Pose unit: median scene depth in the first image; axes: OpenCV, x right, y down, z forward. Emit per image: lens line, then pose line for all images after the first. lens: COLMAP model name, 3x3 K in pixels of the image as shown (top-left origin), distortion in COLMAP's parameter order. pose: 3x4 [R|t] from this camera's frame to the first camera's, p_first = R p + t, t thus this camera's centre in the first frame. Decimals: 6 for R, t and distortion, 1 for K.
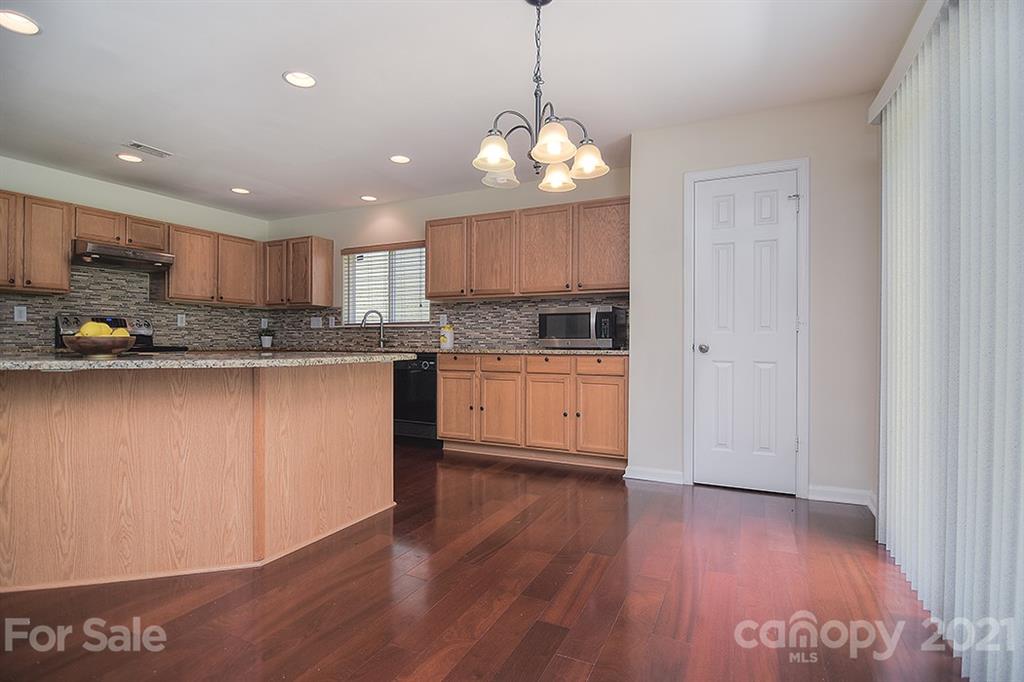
lens RADIAL K [[491.7, 0, 513.1], [0, 491.7, 335.7], [0, 0, 1]] dist [-0.011803, -0.007174]
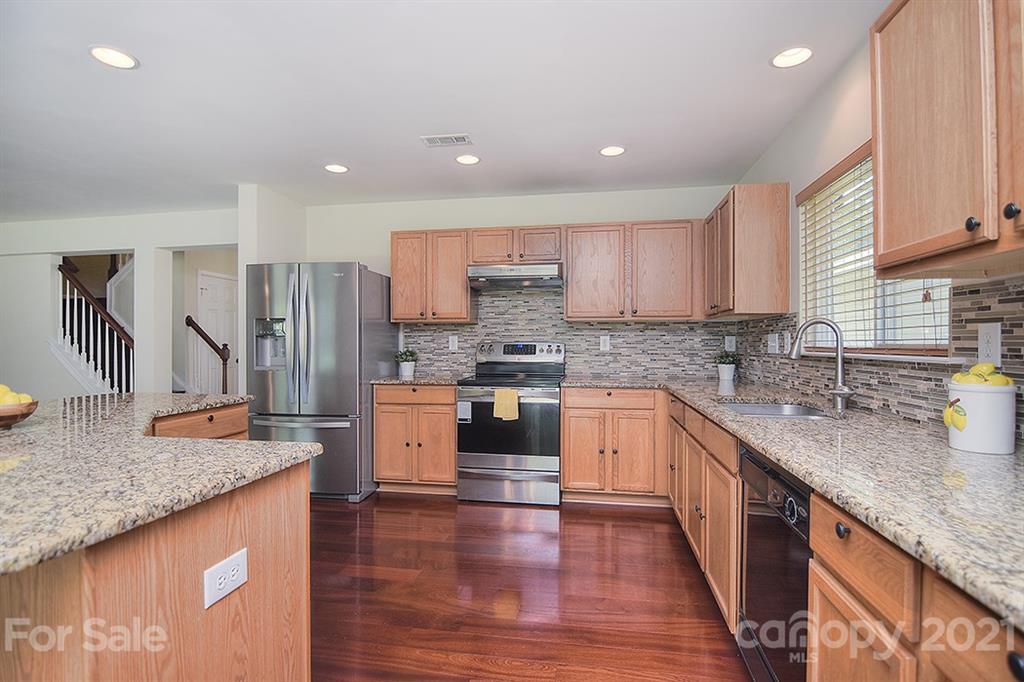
lens RADIAL K [[491.7, 0, 516.3], [0, 491.7, 344.7], [0, 0, 1]] dist [-0.011803, -0.007174]
pose [[0.279458, -0.000067, -0.960158, 0.050291], [0.010264, 0.999943, 0.002918, -0.037353], [0.960103, -0.010670, 0.279443, 0.714932]]
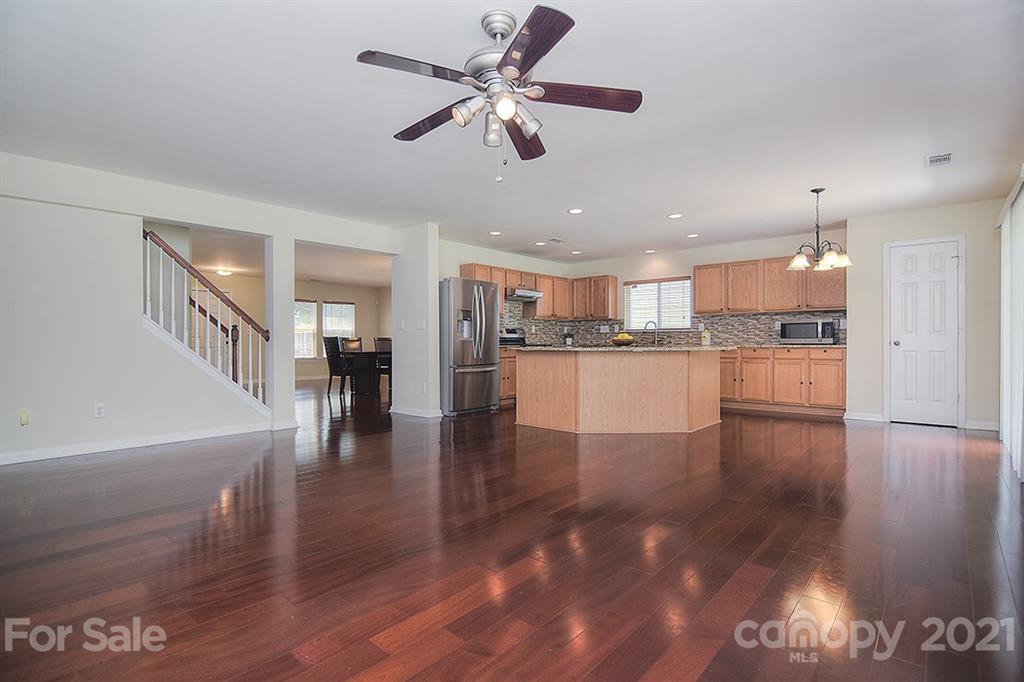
lens RADIAL K [[491.7, 0, 510.6], [0, 491.7, 339.9], [0, 0, 1]] dist [-0.011803, -0.007174]
pose [[0.961229, -0.005559, -0.275694, -0.319229], [0.007643, 0.999950, 0.006486, -0.005843], [0.275644, -0.008341, 0.961223, -0.732419]]
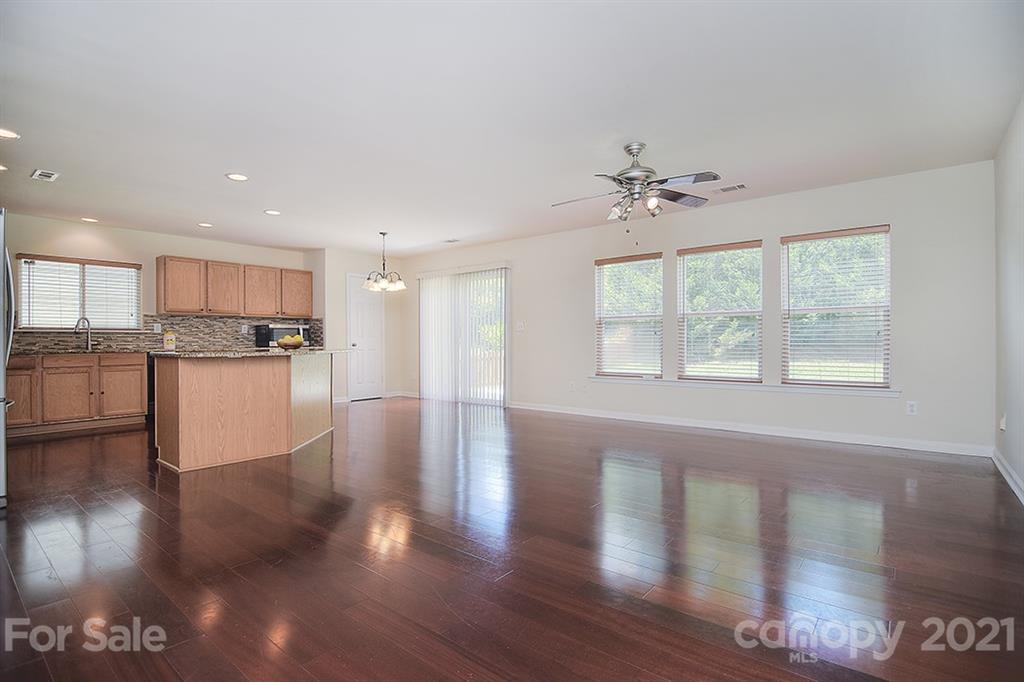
lens RADIAL K [[491.7, 0, 515.6], [0, 491.7, 342.9], [0, 0, 1]] dist [-0.011803, -0.007174]
pose [[0.232885, -0.007608, 0.972474, -1.283864], [-0.002255, 0.999962, 0.008363, -0.004914], [-0.972502, -0.004141, 0.232860, -0.260375]]
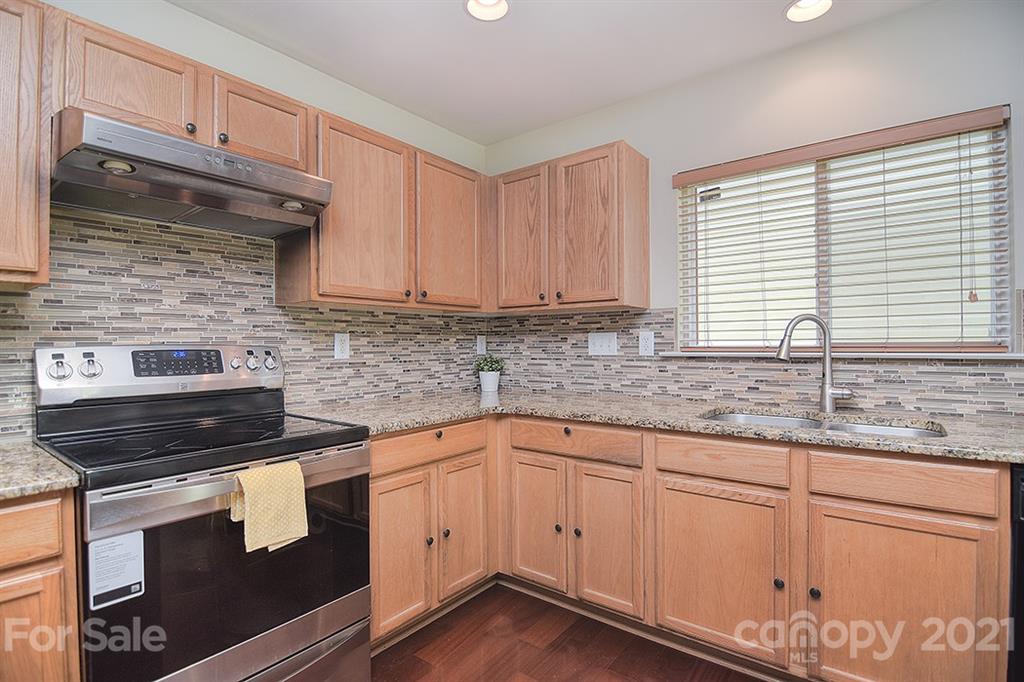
lens RADIAL K [[491.7, 0, 514.2], [0, 491.7, 341.6], [0, 0, 1]] dist [-0.011803, -0.007174]
pose [[0.978108, -0.011993, -0.207751, -0.479975], [0.013126, 0.999906, 0.004075, -0.039831], [0.207682, -0.006713, 0.978173, 0.659388]]
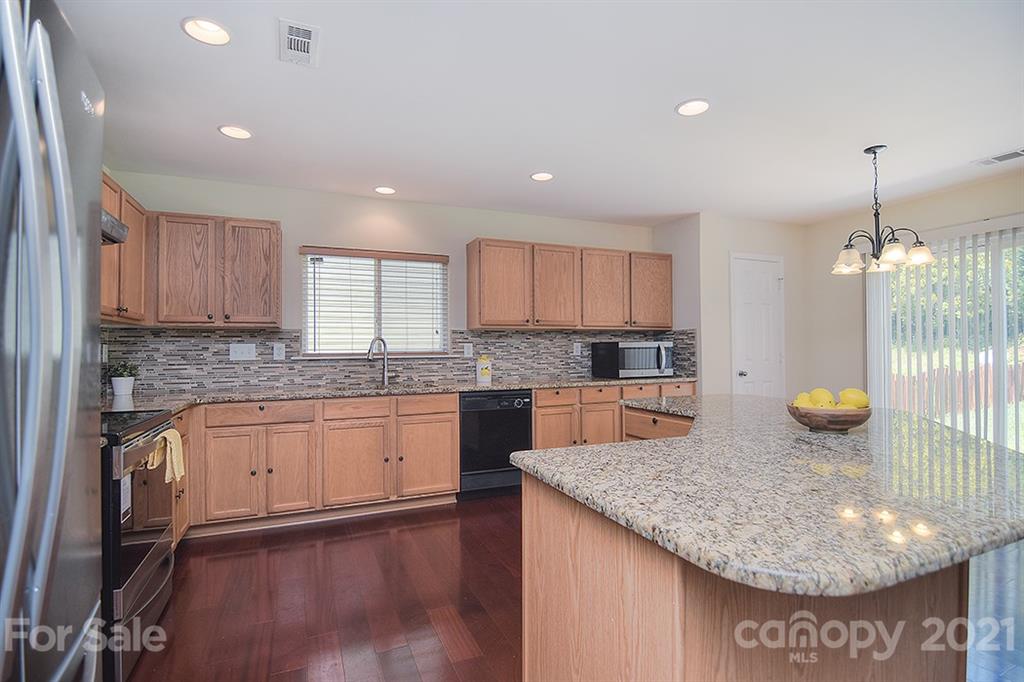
lens RADIAL K [[491.7, 0, 516.4], [0, 491.7, 341.5], [0, 0, 1]] dist [-0.011803, -0.007174]
pose [[0.657198, 0.002443, 0.753714, -0.806657], [0.002773, 0.999980, -0.005659, -0.044771], [-0.753713, 0.005809, 0.657178, 0.382947]]
